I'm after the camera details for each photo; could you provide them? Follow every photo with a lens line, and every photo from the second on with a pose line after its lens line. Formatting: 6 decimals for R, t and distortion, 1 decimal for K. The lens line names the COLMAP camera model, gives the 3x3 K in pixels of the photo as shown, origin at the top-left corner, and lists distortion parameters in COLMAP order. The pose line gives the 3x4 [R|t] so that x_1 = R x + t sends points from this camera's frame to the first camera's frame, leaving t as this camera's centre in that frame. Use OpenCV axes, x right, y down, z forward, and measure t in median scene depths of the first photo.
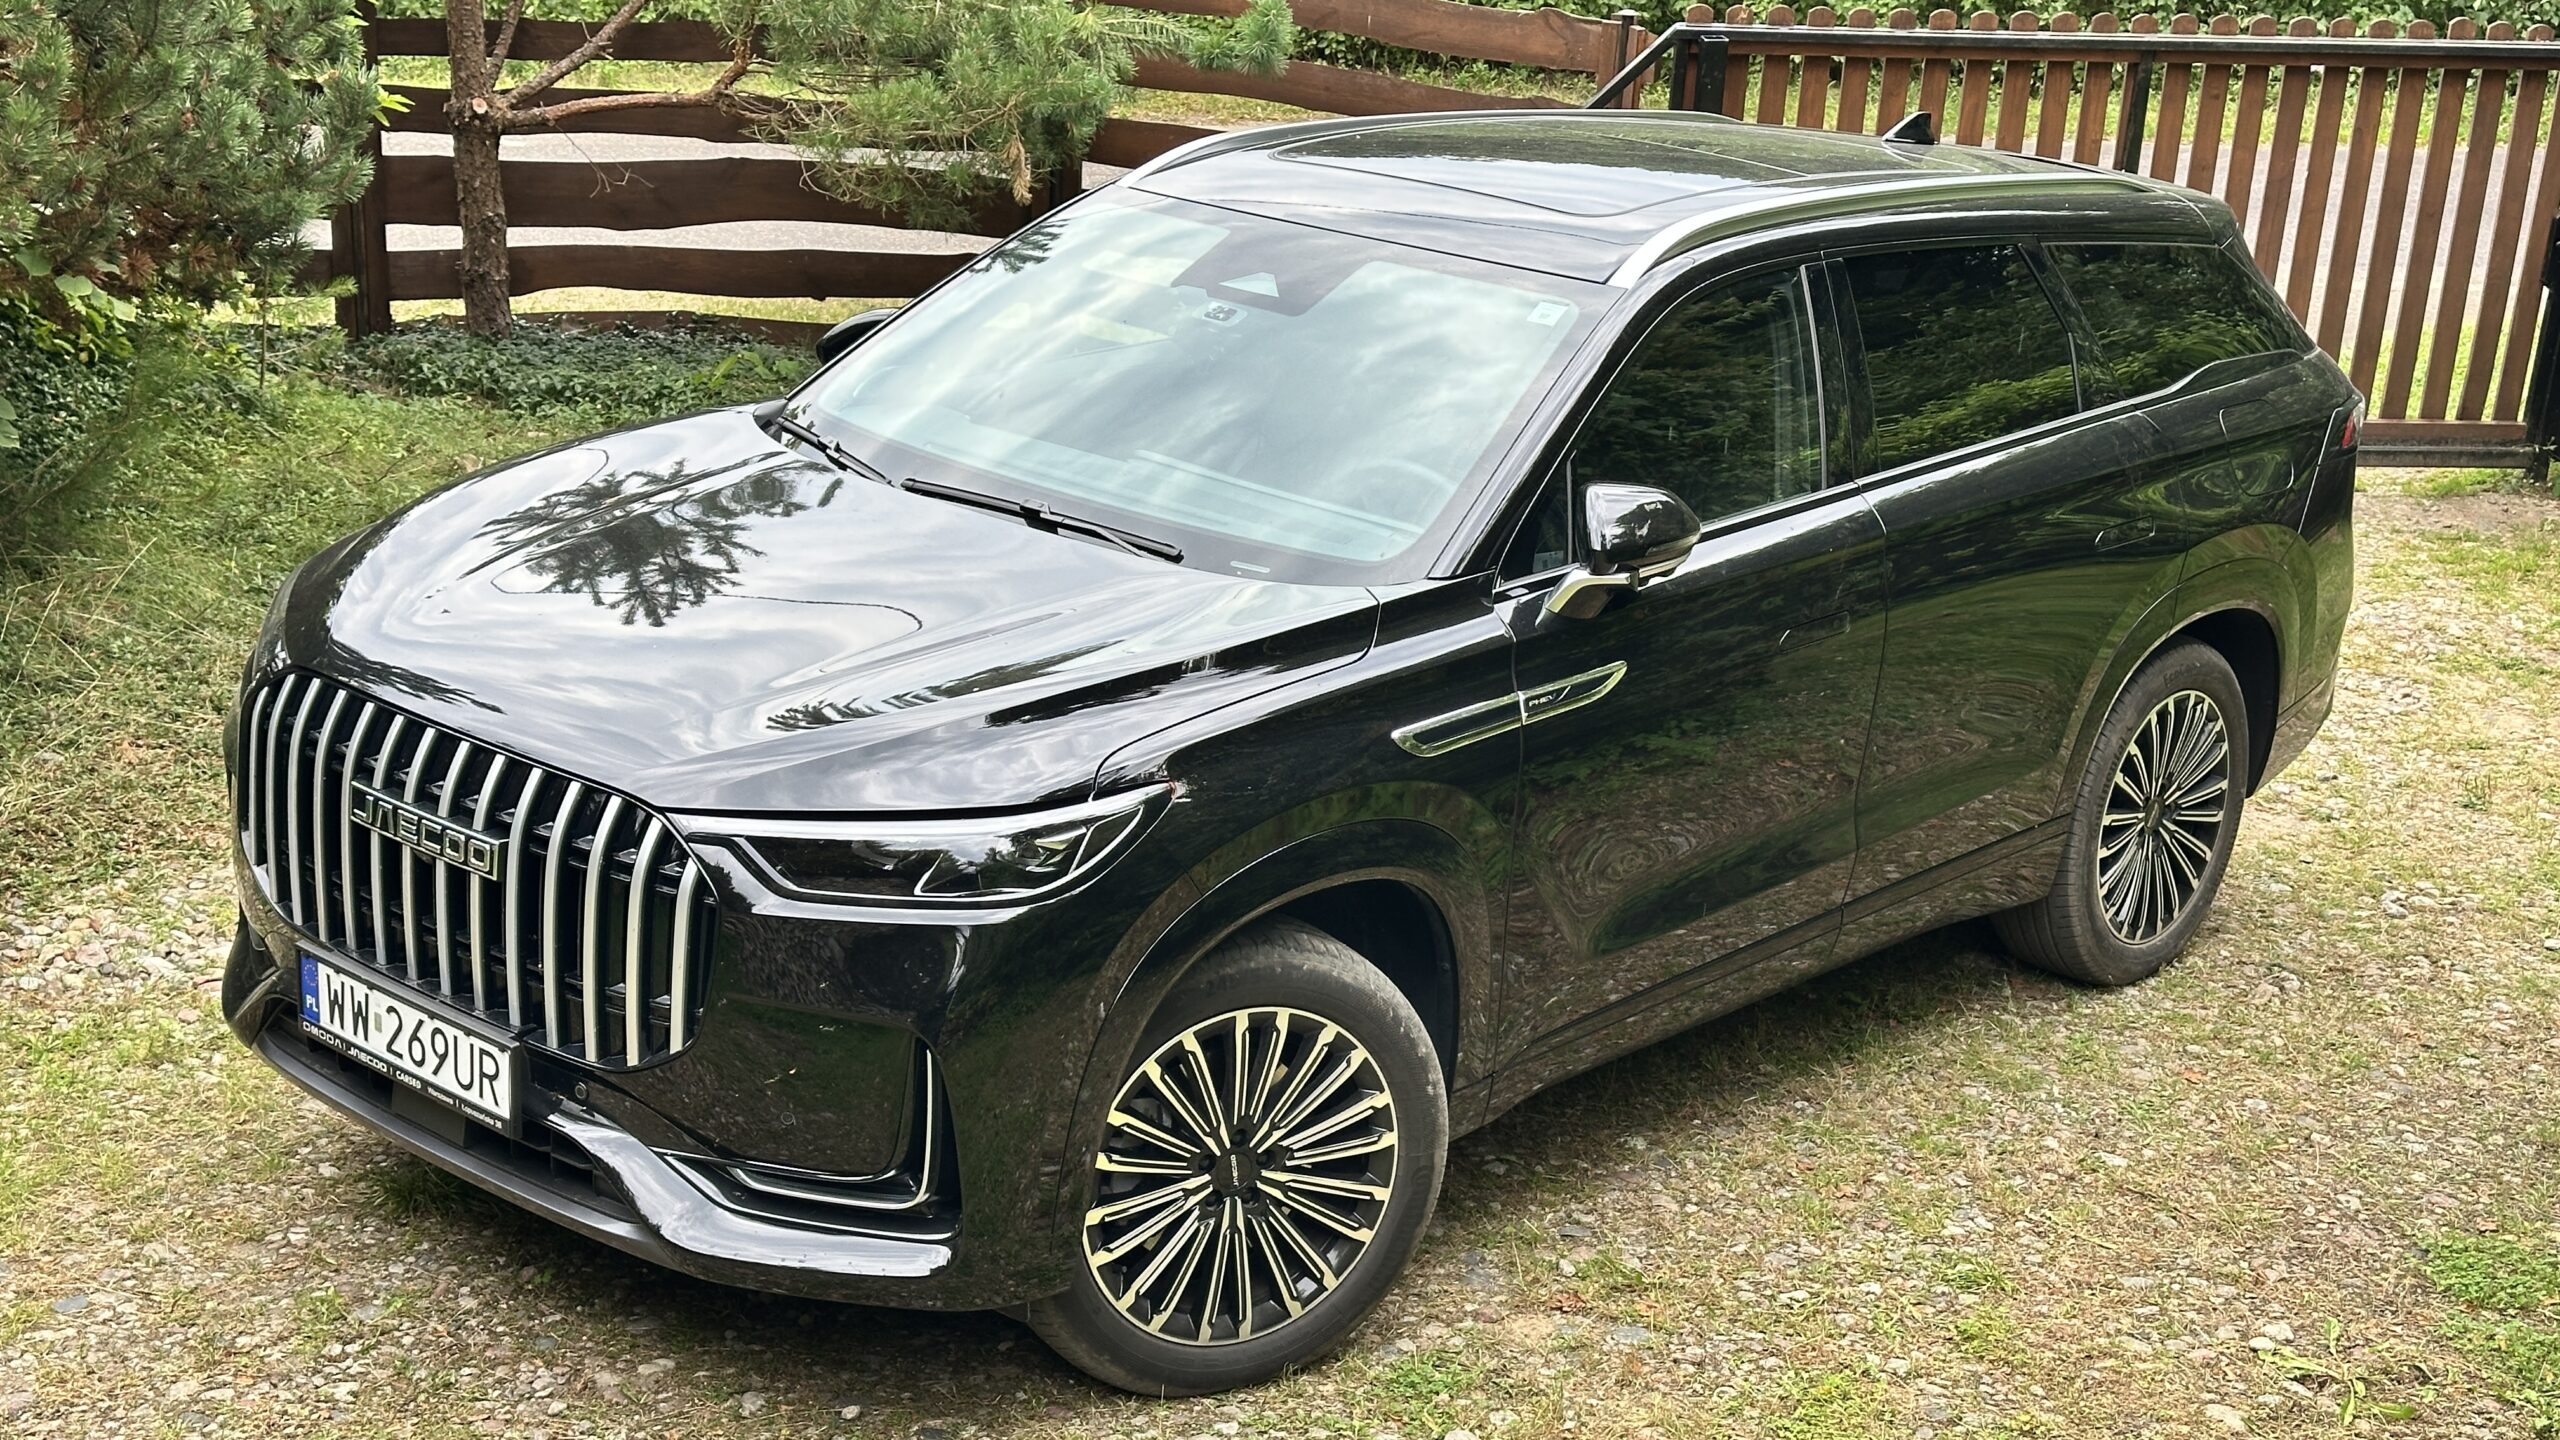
lens RADIAL K [[3512.1, 0, 1280.0], [0, 3512.1, 720.0], [0, 0, 1]] dist [0.119380, 0.021214]
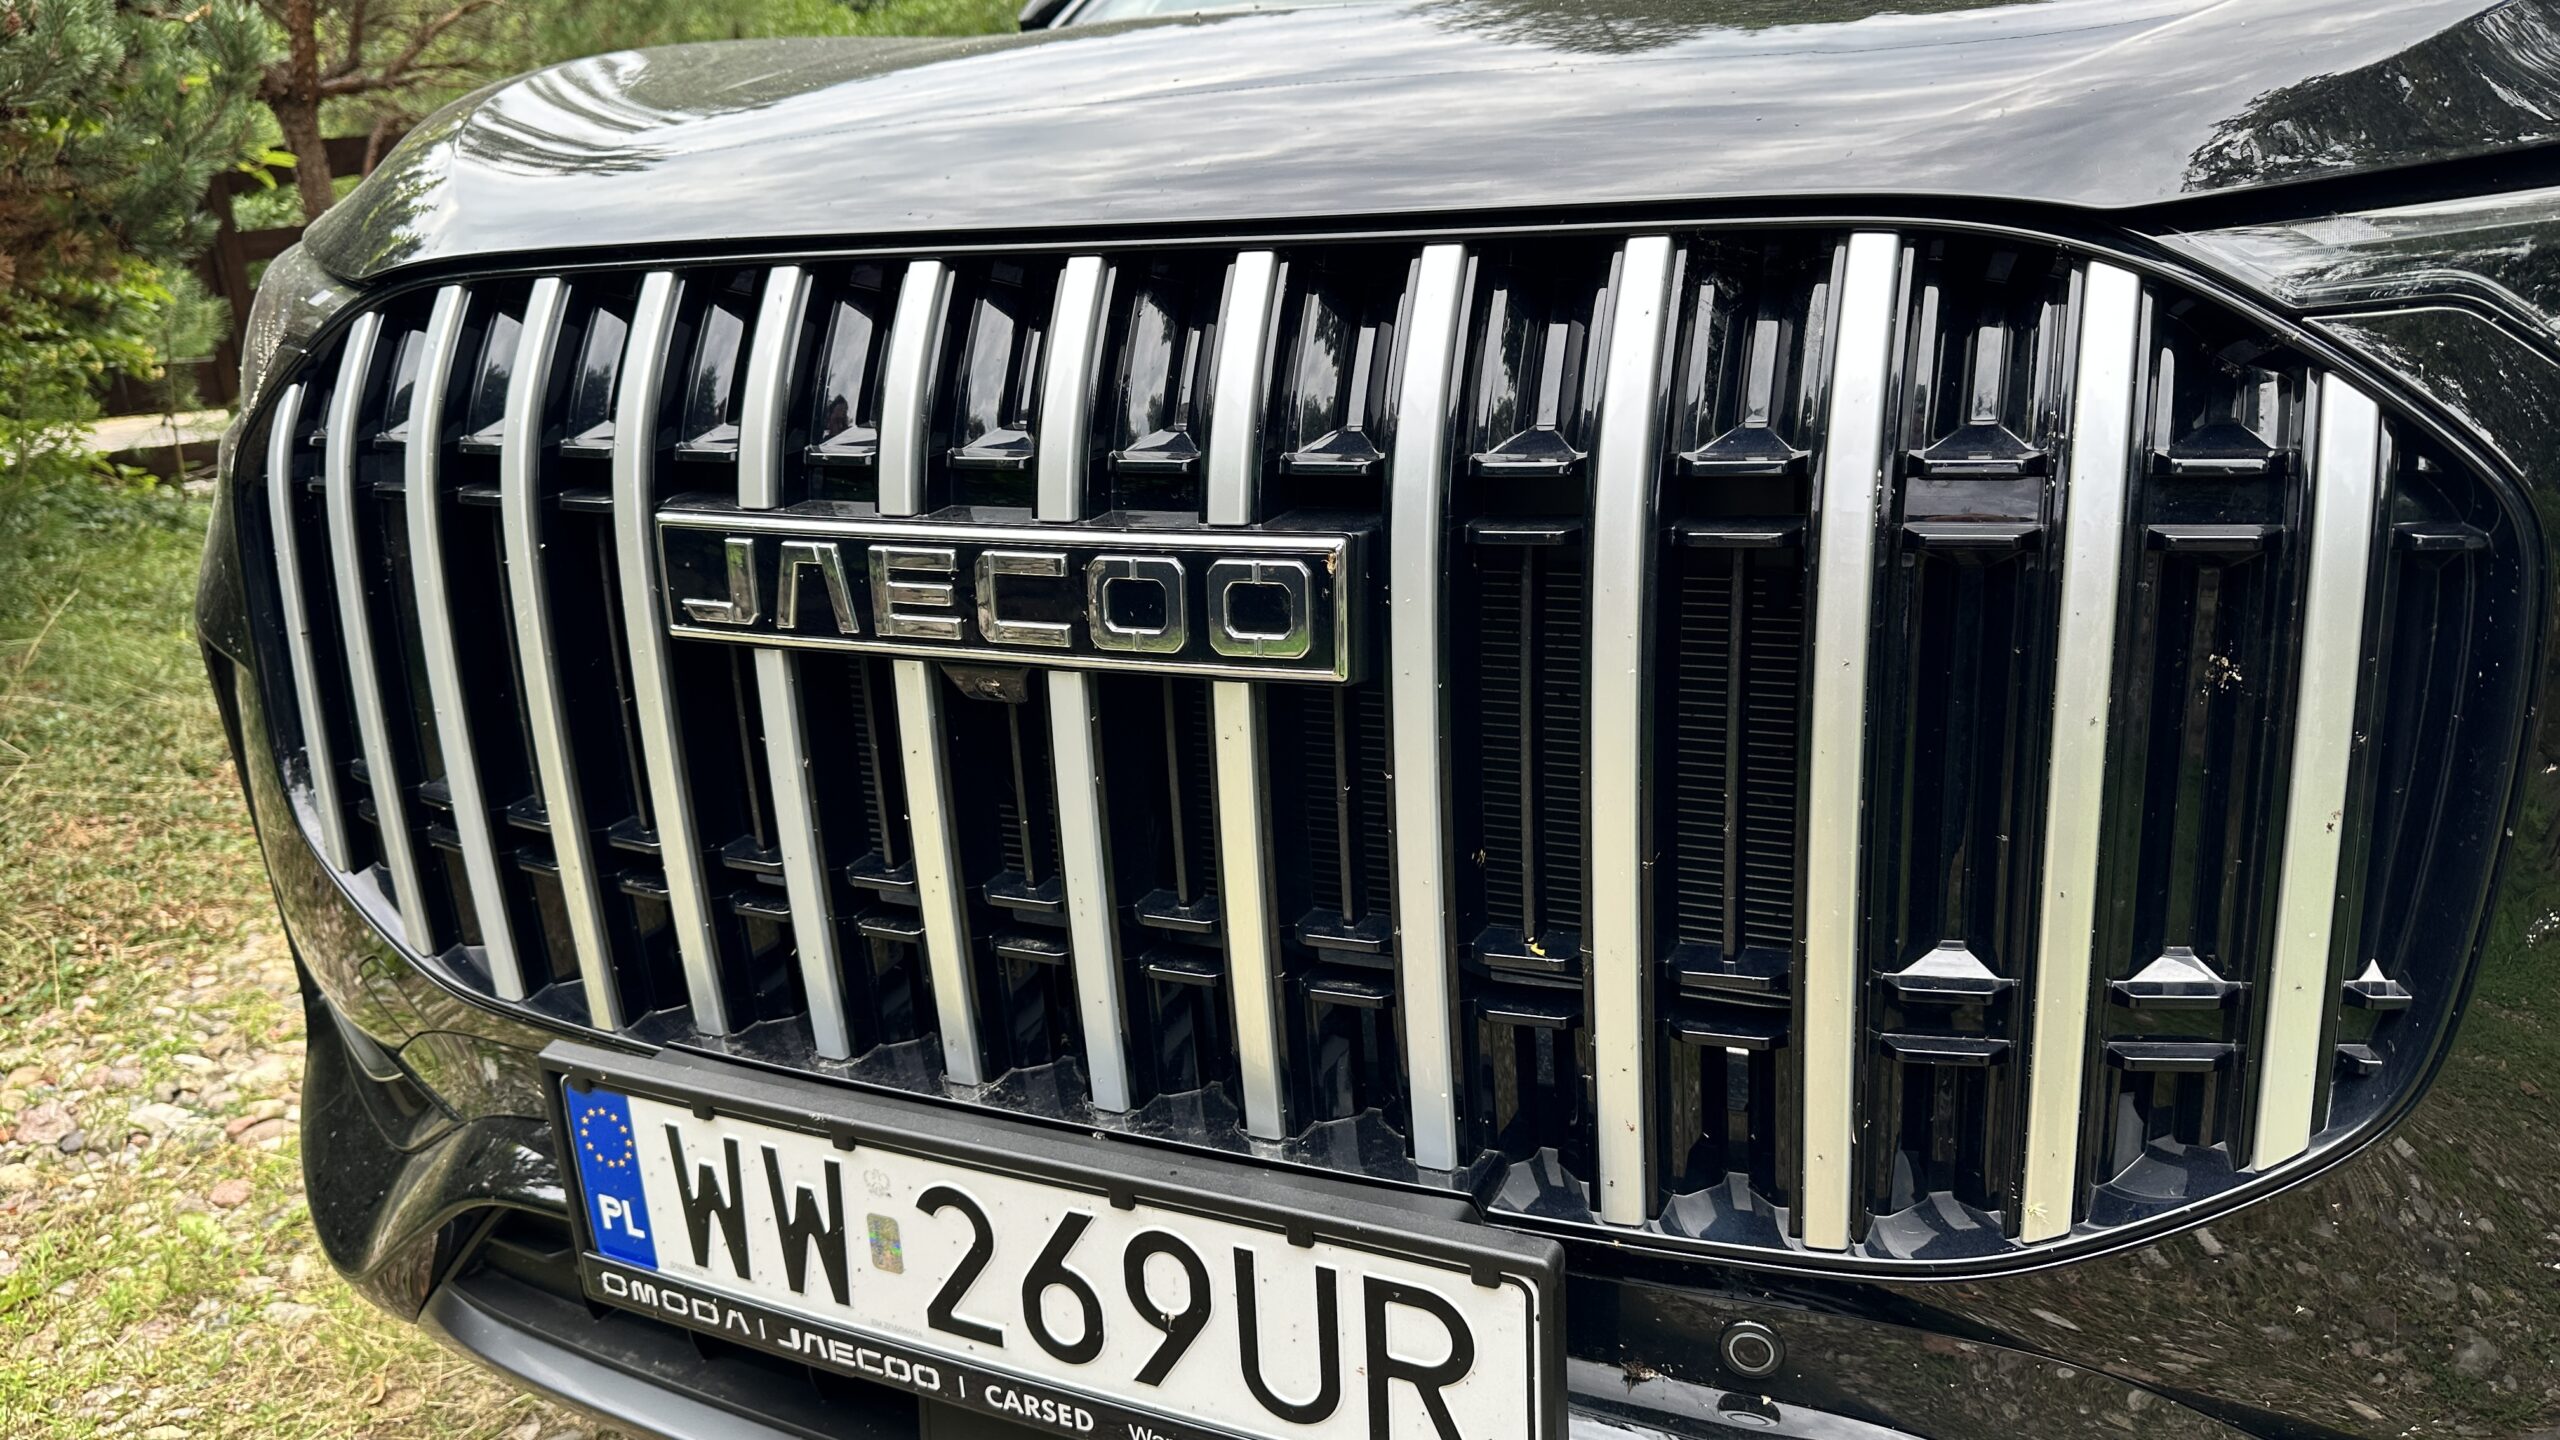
lens RADIAL K [[1790.5, 0, 1276.7], [0, 1790.5, 701.6], [0, 0, 1]] dist [0.057033, -0.072491]
pose [[0.951066, -0.184946, 0.247526, -0.242971], [0.190309, 0.981722, 0.002298, 0.042230], [-0.243426, 0.044920, 0.968879, 0.801674]]
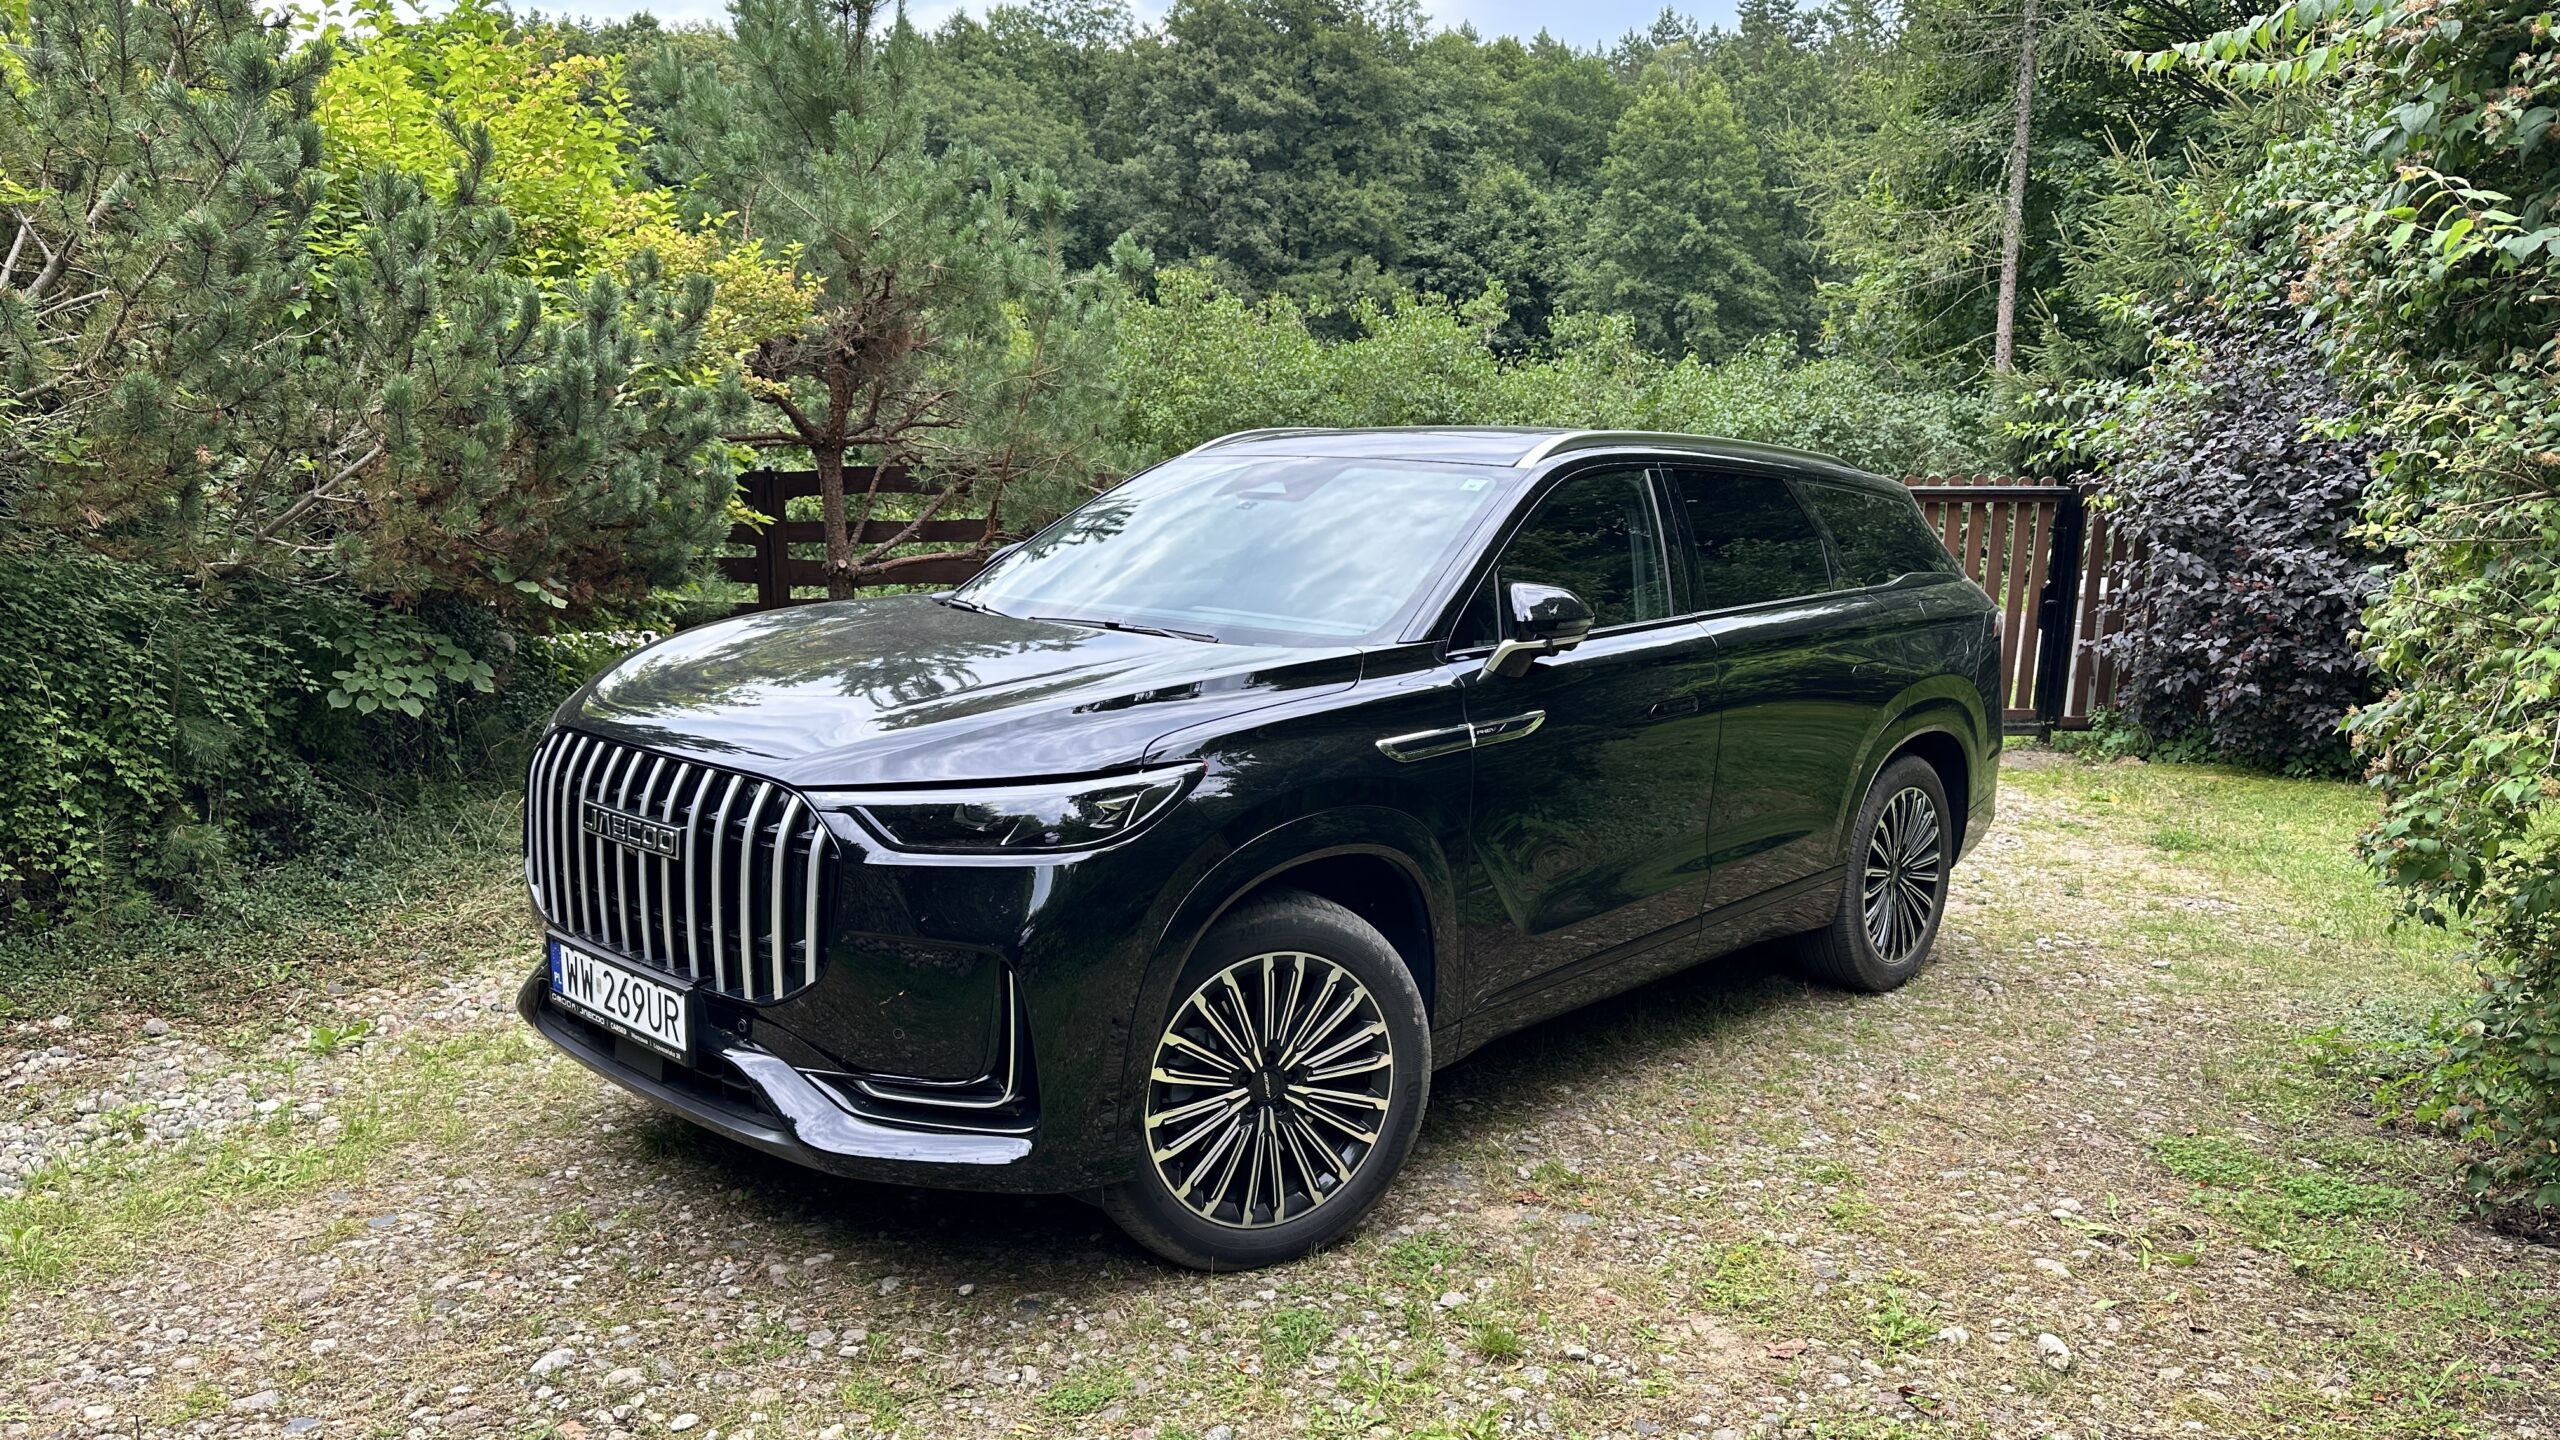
lens RADIAL K [[1758.2, 0, 1274.9], [0, 1758.2, 724.8], [0, 0, 1]] dist [0.183976, -0.412720]
pose [[0.999223, -0.033602, -0.020620, 0.007630], [0.030232, 0.988780, -0.146287, 0.090774], [0.025305, 0.145549, 0.989027, 0.334707]]
